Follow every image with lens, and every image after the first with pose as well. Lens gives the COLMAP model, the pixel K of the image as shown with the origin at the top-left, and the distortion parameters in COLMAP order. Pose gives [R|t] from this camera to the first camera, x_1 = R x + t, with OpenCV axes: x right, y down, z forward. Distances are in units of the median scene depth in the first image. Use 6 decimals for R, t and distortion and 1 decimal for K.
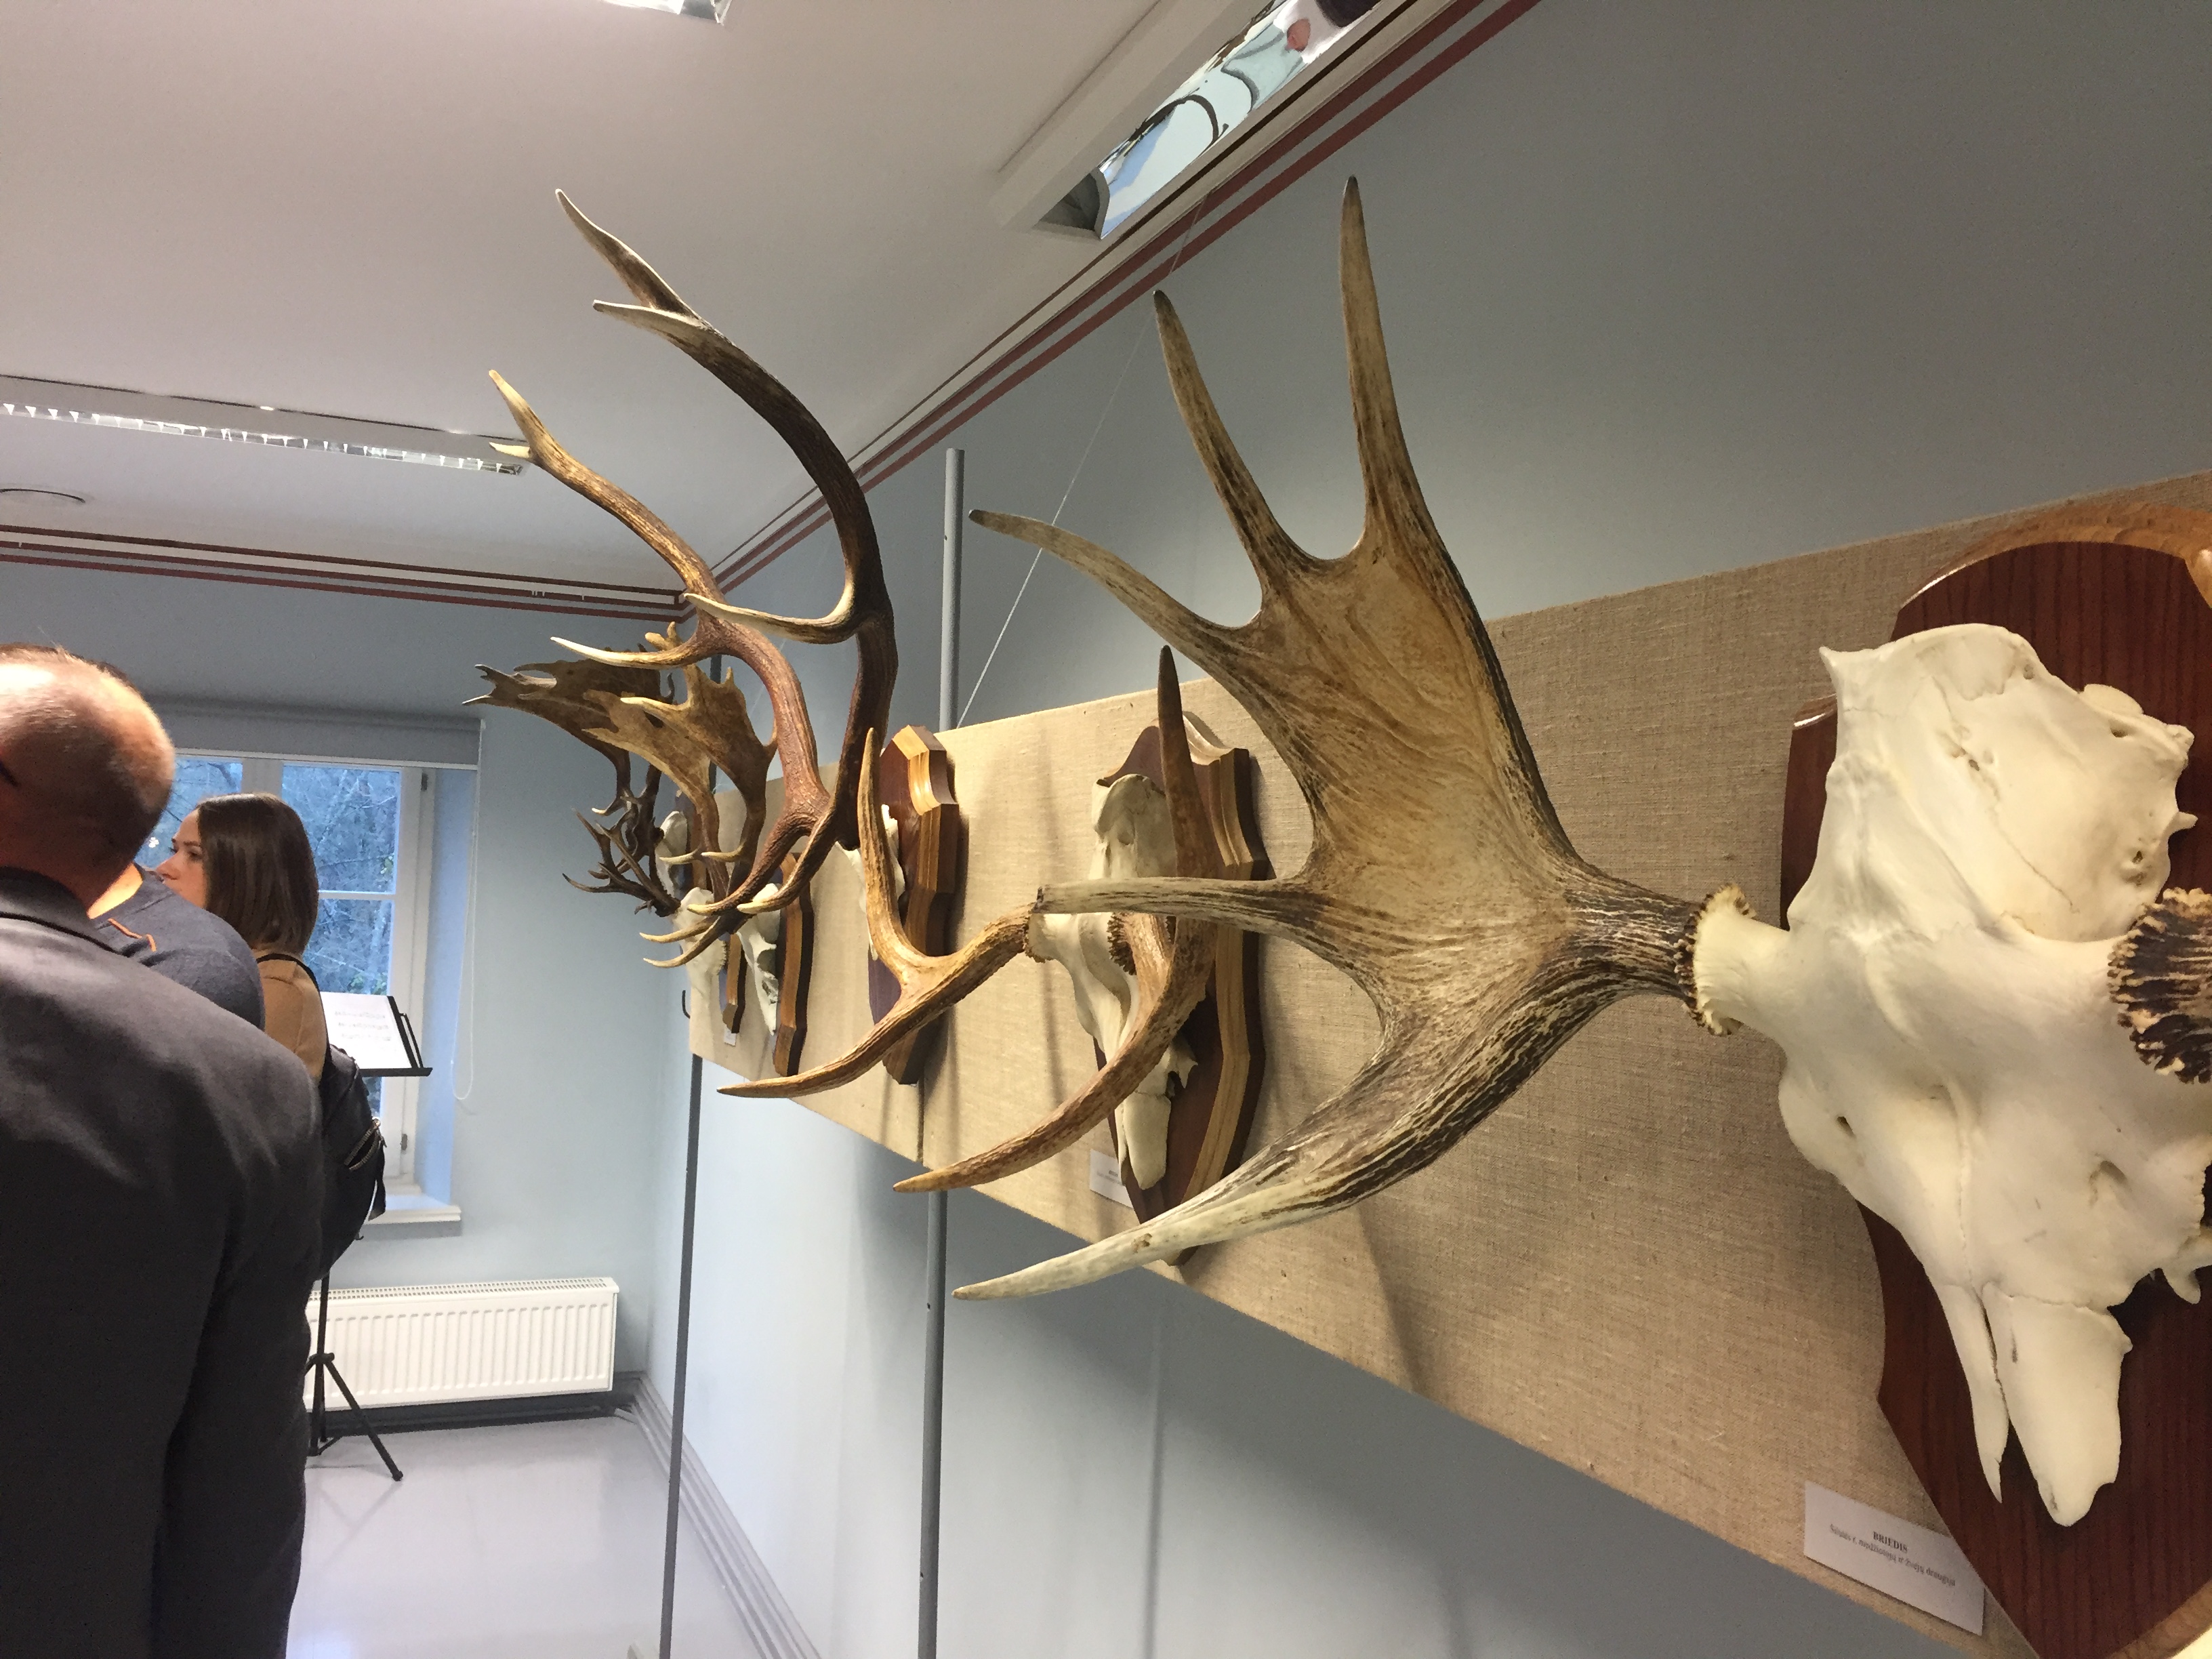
lens RADIAL K [[1889.5, 0, 1114.6], [0, 1889.5, 820.3], [0, 0, 1]] dist [0.069975, -0.101644]
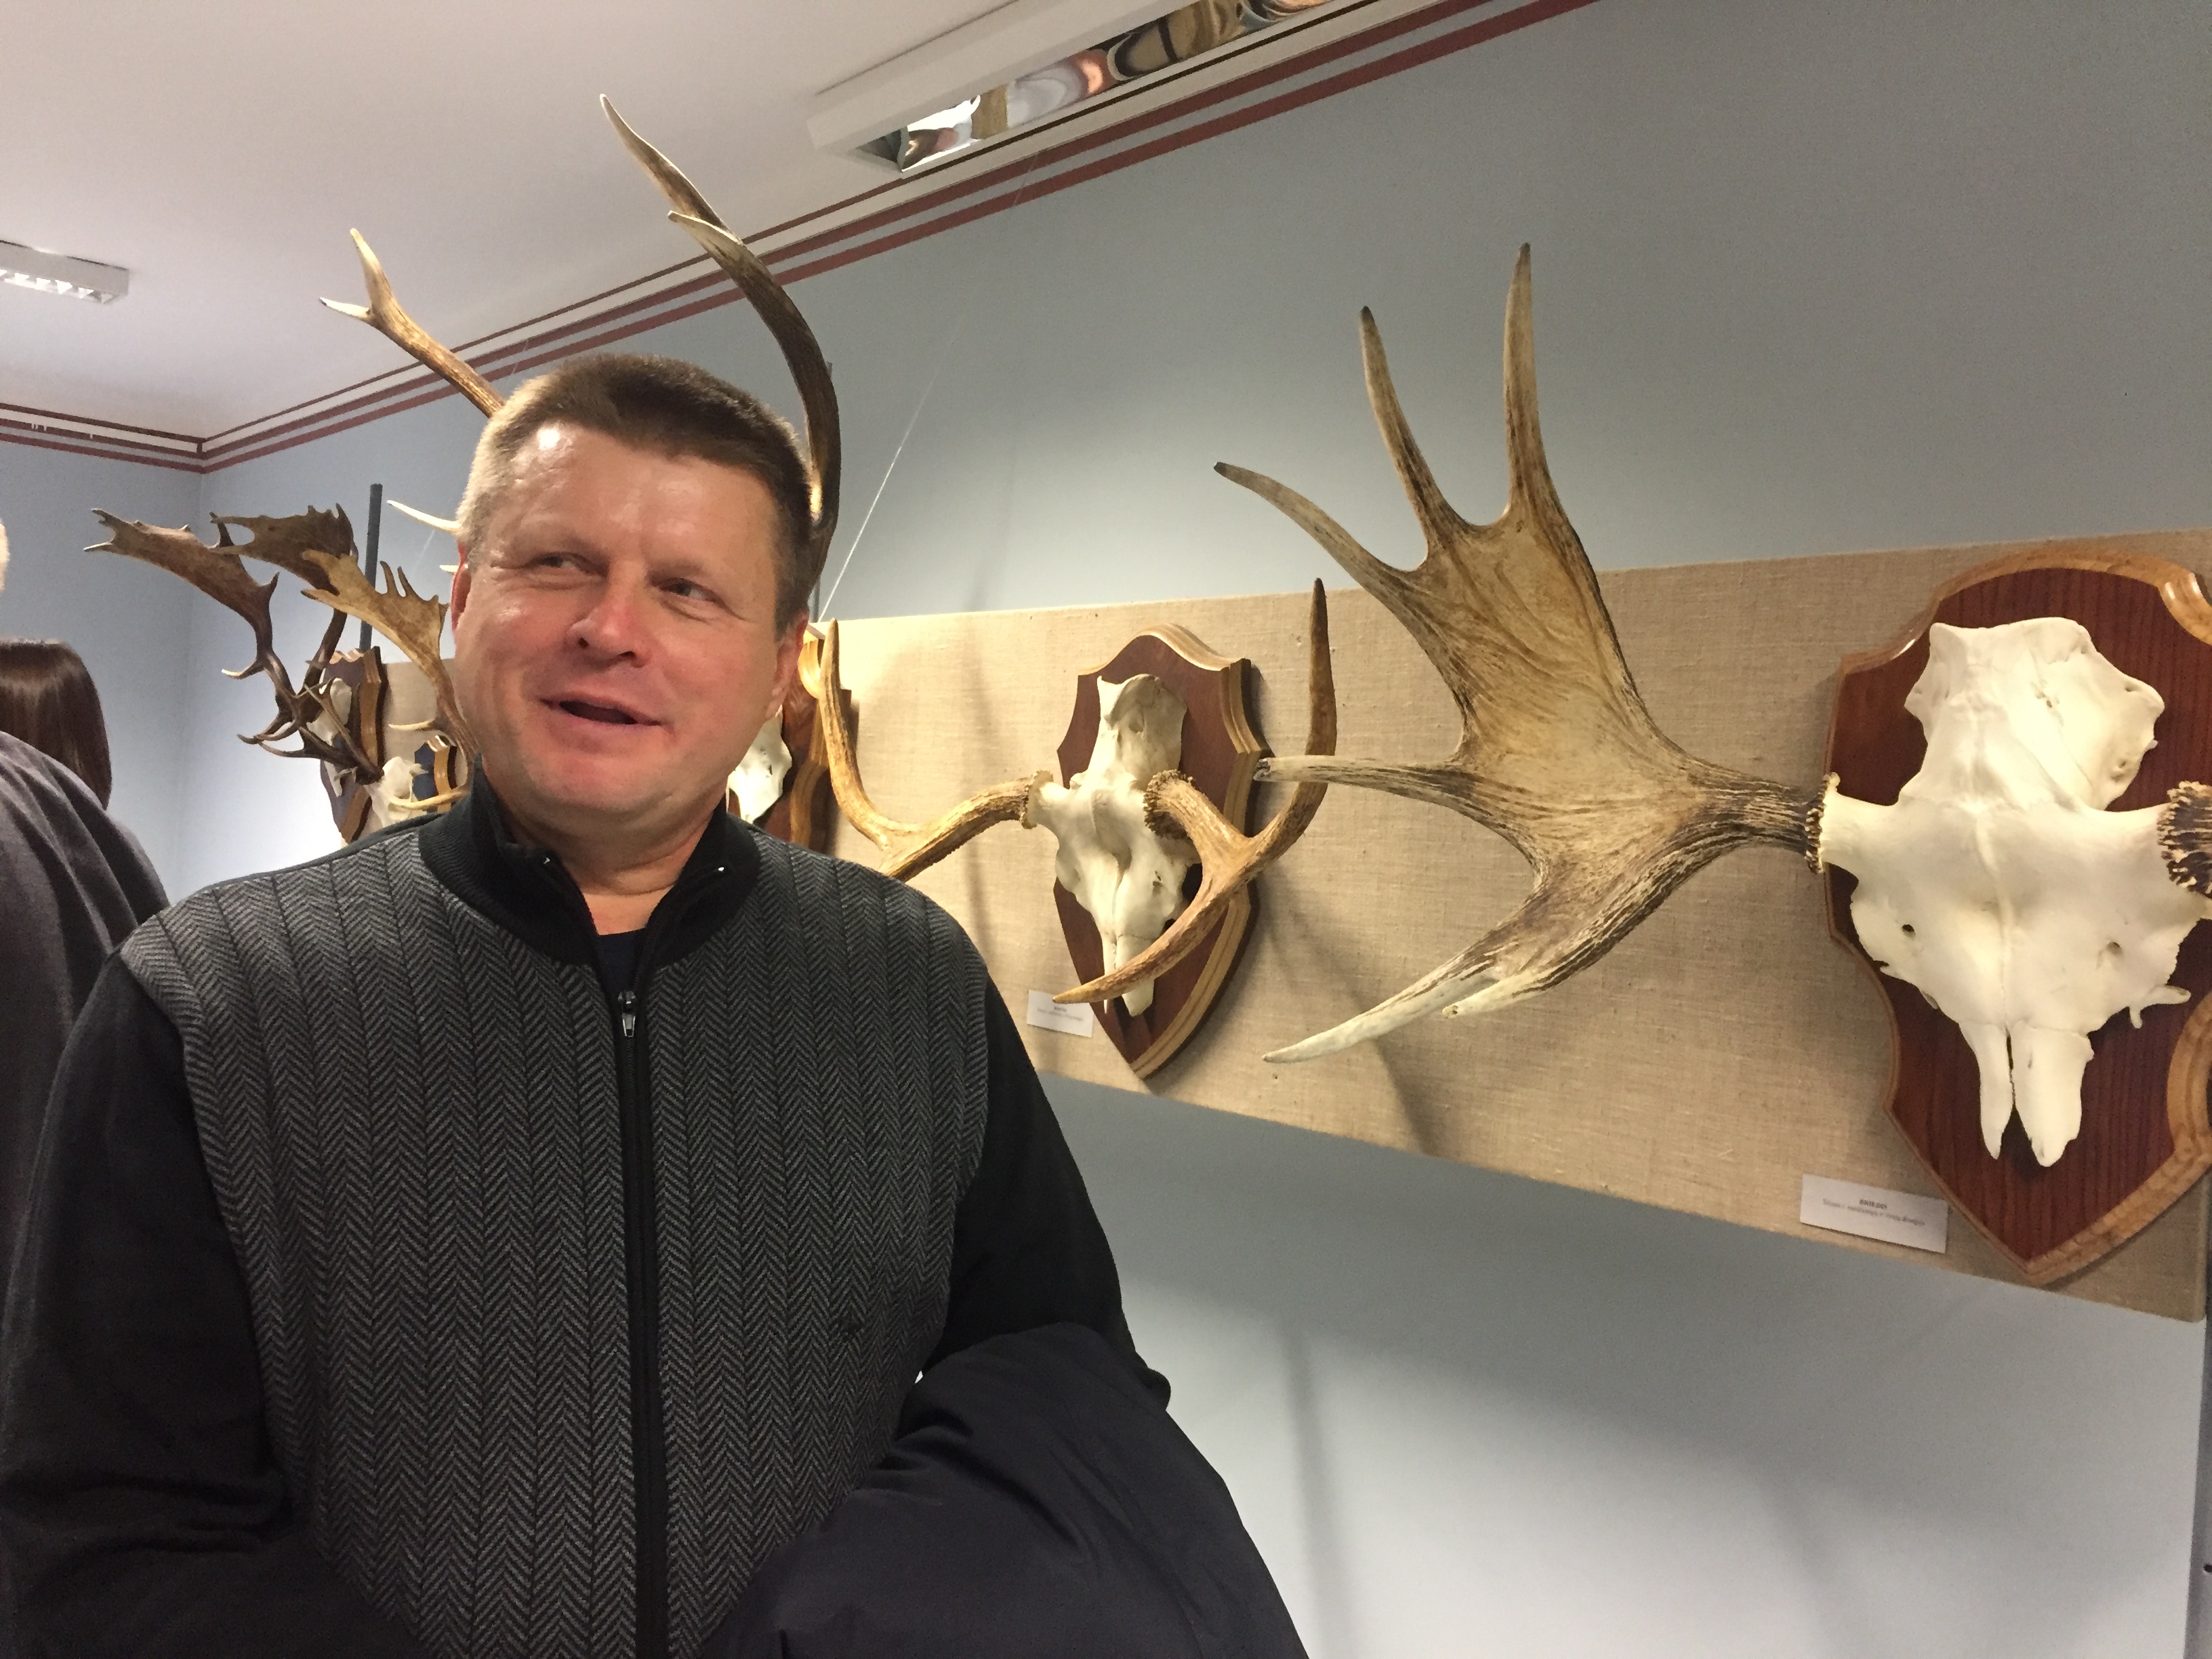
lens RADIAL K [[1889.5, 0, 1114.6], [0, 1889.5, 820.3], [0, 0, 1]] dist [0.069975, -0.101644]
pose [[0.946707, 0.033515, 0.320348, -0.587820], [-0.049106, 0.997964, 0.040711, 0.030689], [-0.318331, -0.054272, 0.946425, -0.213546]]
